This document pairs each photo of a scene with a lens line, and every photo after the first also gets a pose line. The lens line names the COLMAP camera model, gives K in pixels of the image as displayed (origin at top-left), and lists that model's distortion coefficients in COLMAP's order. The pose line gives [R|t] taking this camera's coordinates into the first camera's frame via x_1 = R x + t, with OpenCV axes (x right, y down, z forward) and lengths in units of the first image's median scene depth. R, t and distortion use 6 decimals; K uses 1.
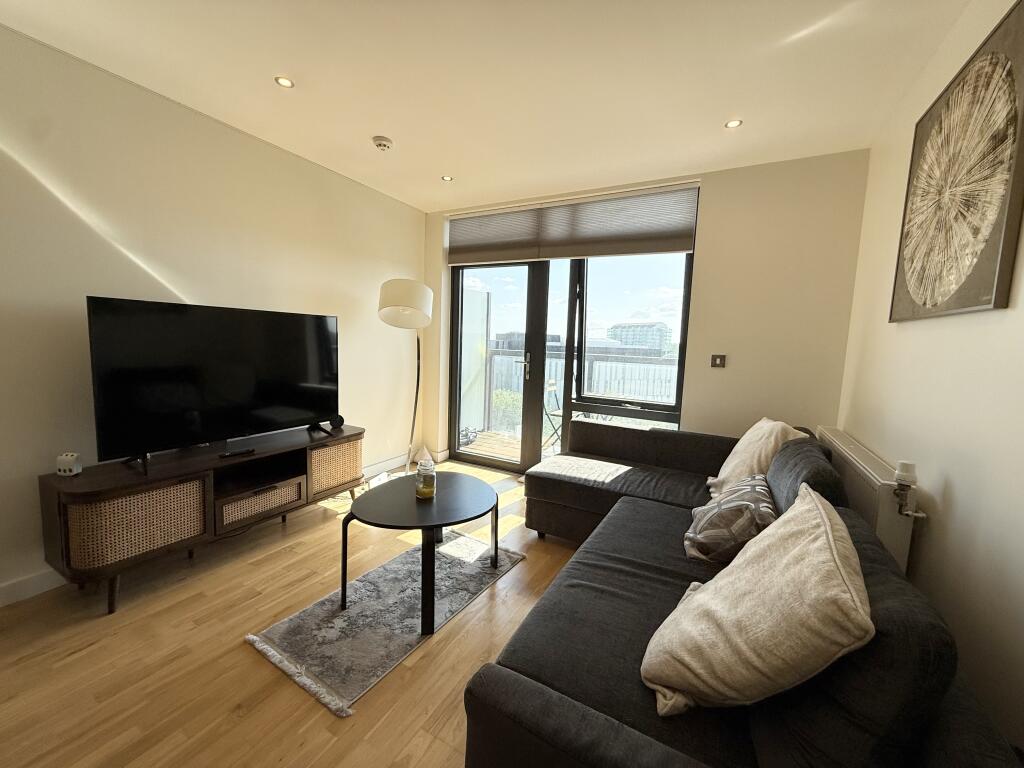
lens RADIAL K [[407.8, 0, 513.7], [0, 407.8, 384.0], [0, 0, 1]] dist [-0.002454, 0.000085]
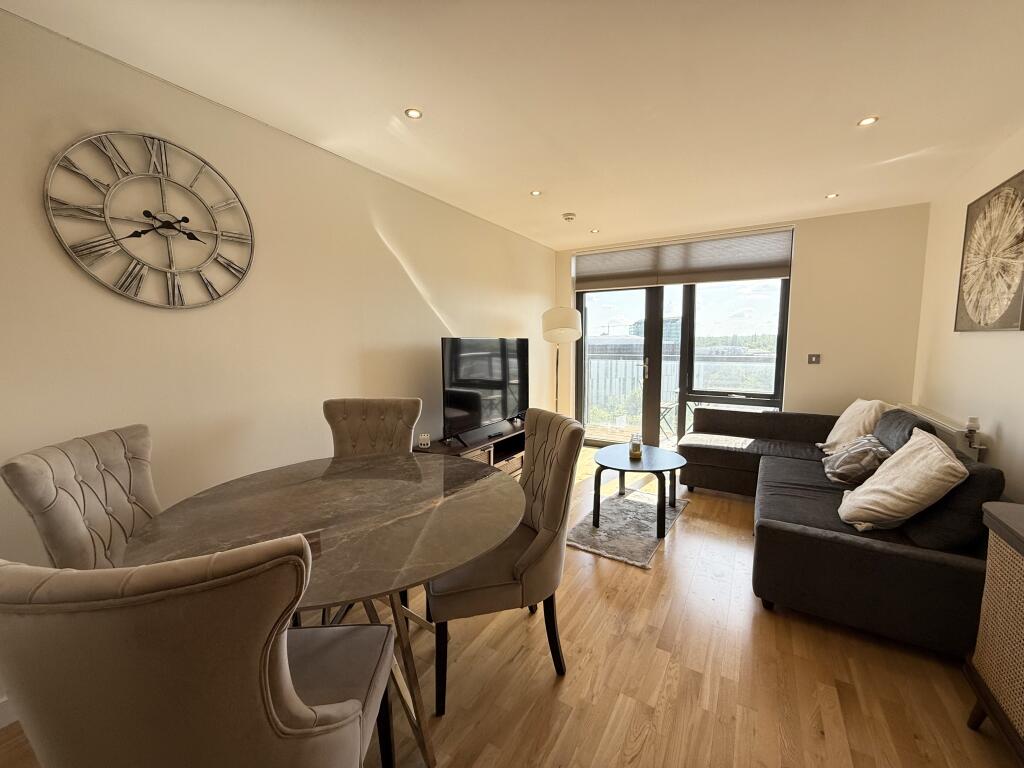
lens RADIAL K [[407.8, 0, 510.9], [0, 407.8, 383.1], [0, 0, 1]] dist [-0.002454, 0.000085]
pose [[0.997638, -0.037951, -0.057256, -0.576574], [0.037702, 0.999274, -0.005414, -0.010203], [0.057420, 0.003243, 0.998345, -0.543383]]
